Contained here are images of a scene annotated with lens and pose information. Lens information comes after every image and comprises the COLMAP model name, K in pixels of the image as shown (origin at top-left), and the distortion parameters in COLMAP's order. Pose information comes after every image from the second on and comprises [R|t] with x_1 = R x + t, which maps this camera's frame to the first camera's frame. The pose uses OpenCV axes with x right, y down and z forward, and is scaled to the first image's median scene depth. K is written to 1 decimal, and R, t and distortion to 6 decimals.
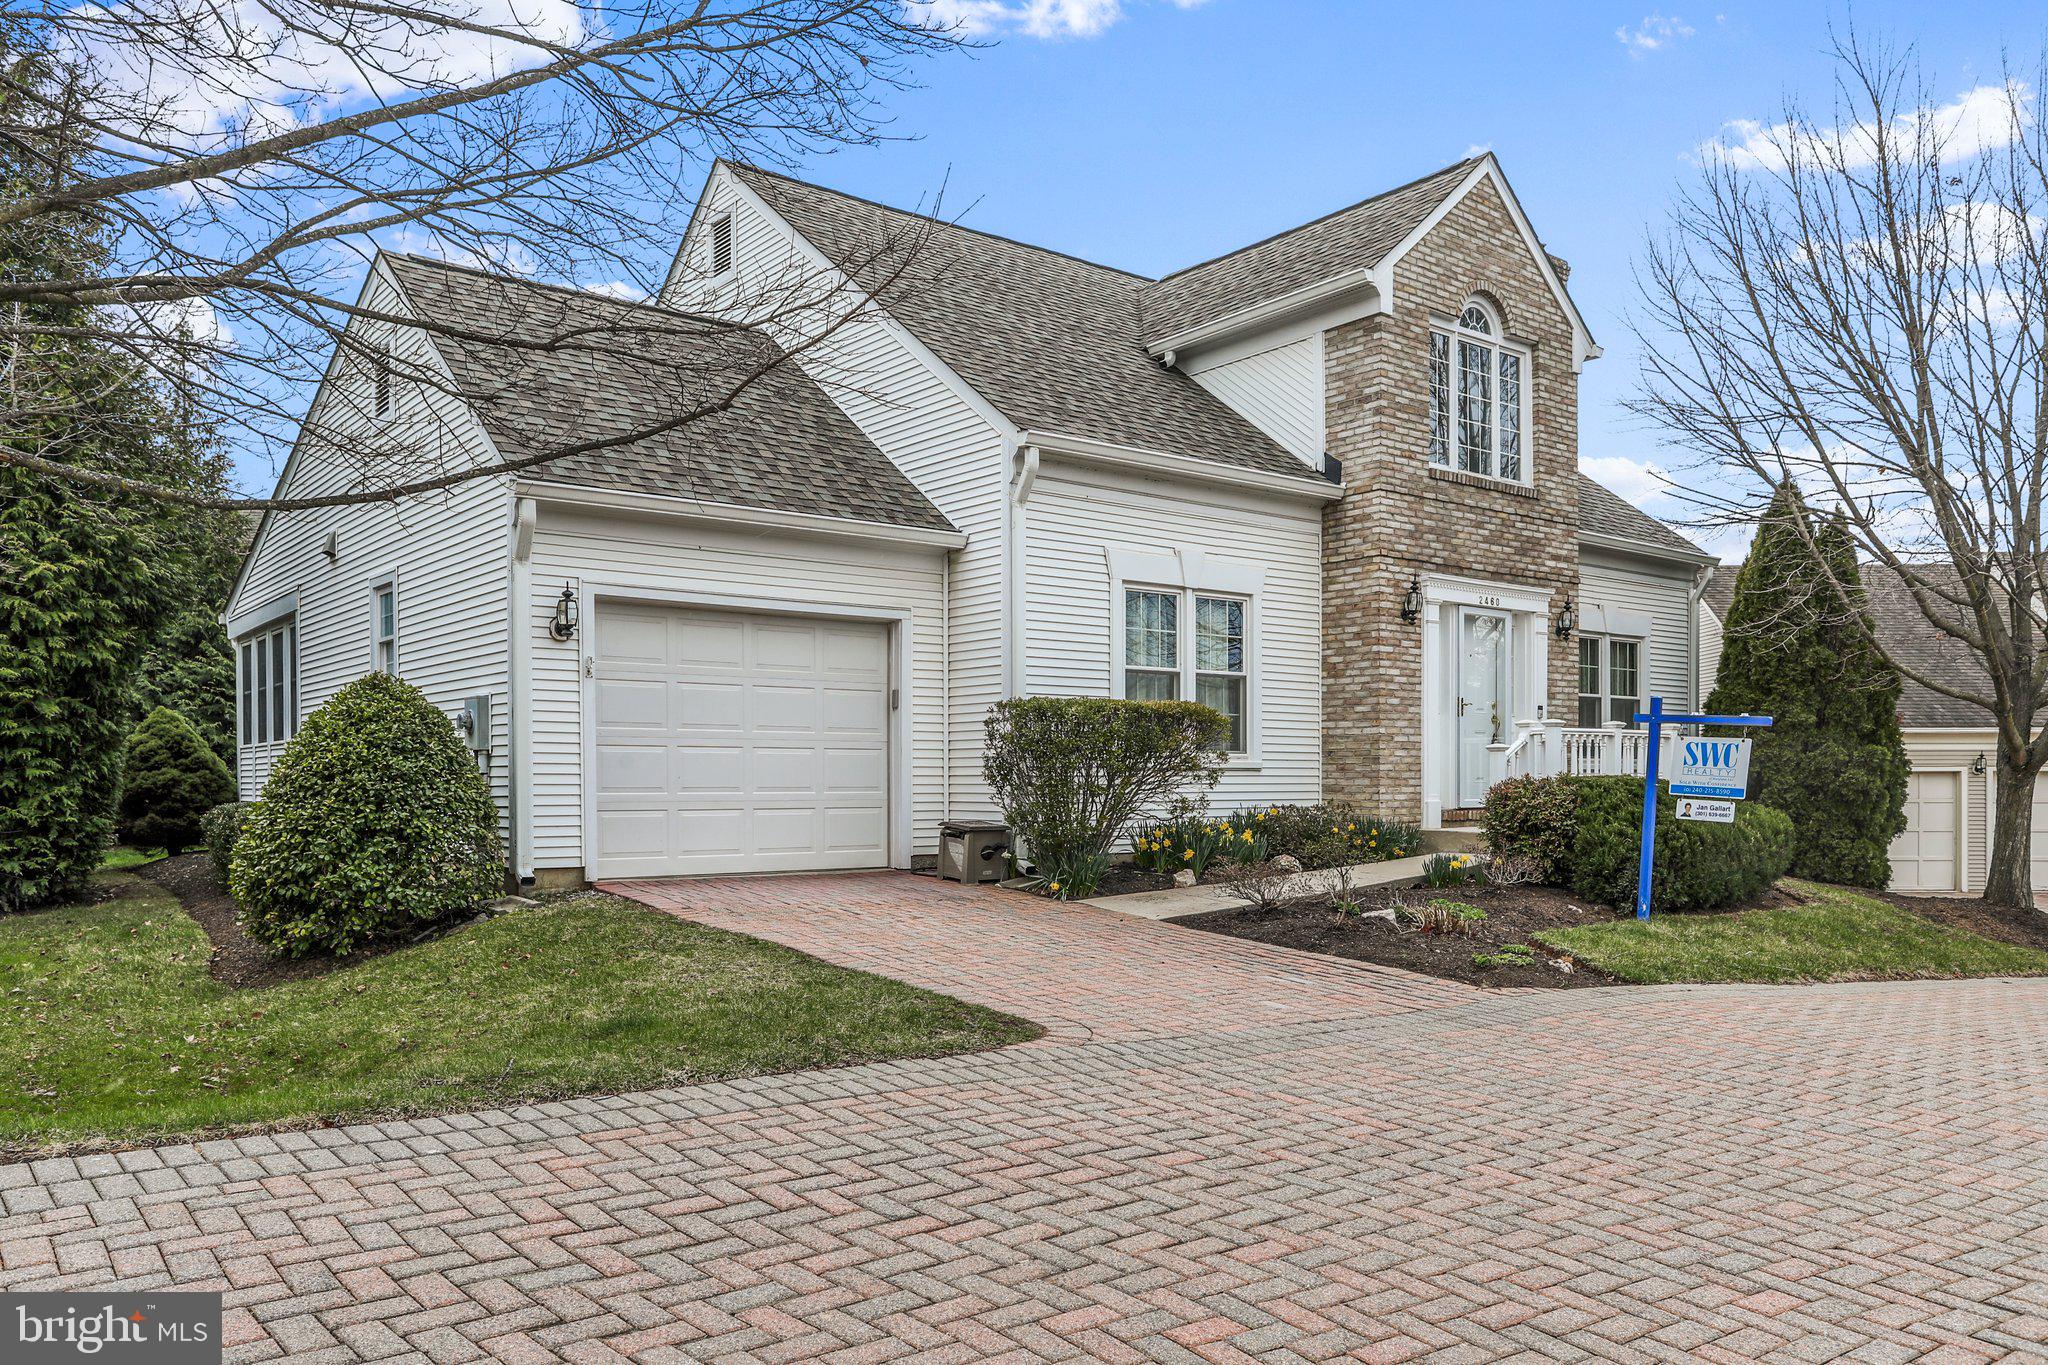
lens RADIAL K [[1518.6, 0, 1024.1], [0, 1518.6, 806.1], [0, 0, 1]] dist [0.001921, 0.000451]
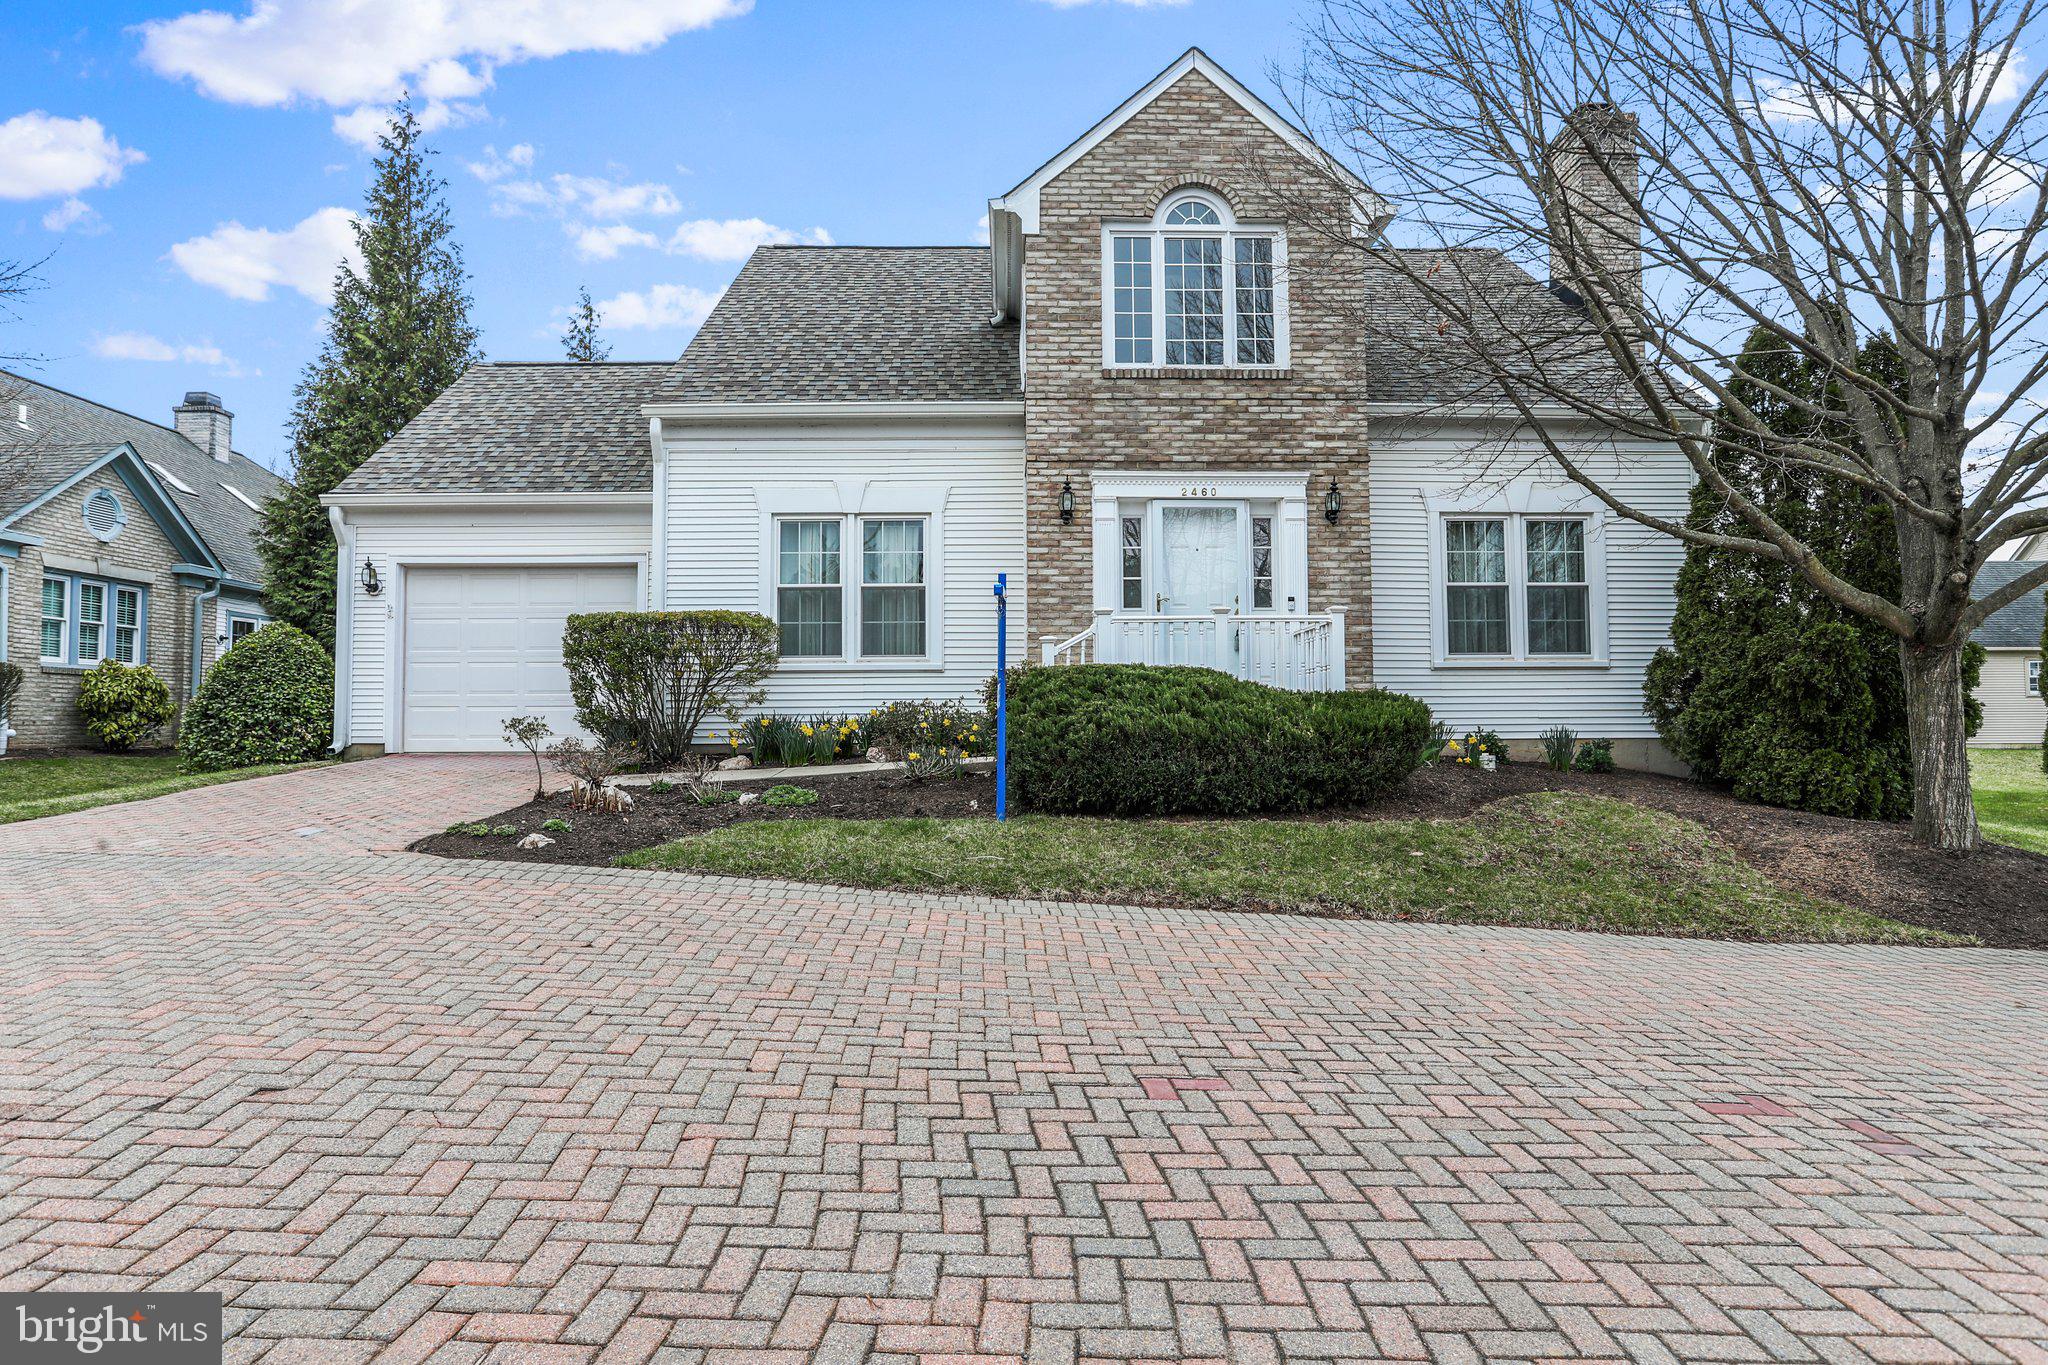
lens RADIAL K [[1166.5, 0, 1024.0], [0, 1166.5, 682.5], [0, 0, 1]] dist [-0.048014, 0.000141]
pose [[0.794586, -0.022139, -0.606748, 0.686363], [-0.005185, 0.999051, -0.043244, 0.019446], [0.607130, 0.037507, 0.793717, 0.360108]]
